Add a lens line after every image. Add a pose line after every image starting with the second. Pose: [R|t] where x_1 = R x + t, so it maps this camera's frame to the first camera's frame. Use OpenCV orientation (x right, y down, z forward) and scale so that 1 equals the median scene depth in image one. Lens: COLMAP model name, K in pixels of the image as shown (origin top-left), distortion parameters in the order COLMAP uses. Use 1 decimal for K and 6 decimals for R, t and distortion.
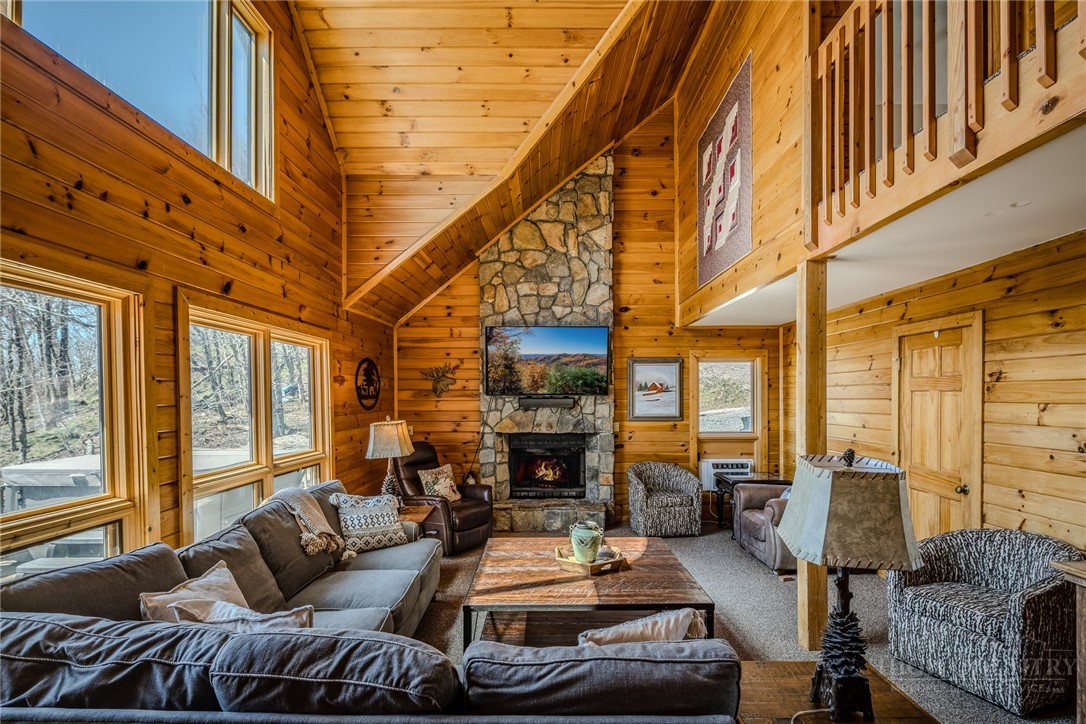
lens RADIAL K [[527.7, 0, 556.9], [0, 527.7, 415.5], [0, 0, 1]] dist [0.004098, -0.003256]
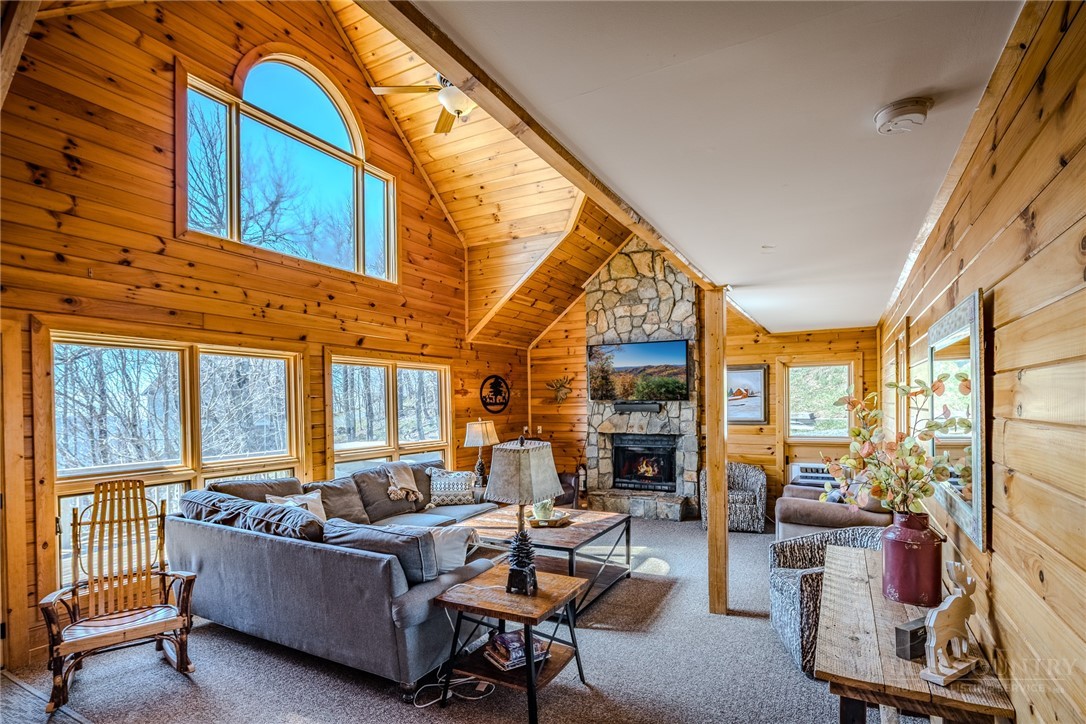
lens RADIAL K [[527.7, 0, 564.7], [0, 527.7, 428.6], [0, 0, 1]] dist [0.004098, -0.003256]
pose [[0.890256, 0.015895, -0.455183, 0.377114], [-0.008448, 0.999795, 0.018390, 0.001798], [0.455382, -0.012527, 0.890208, -0.115276]]
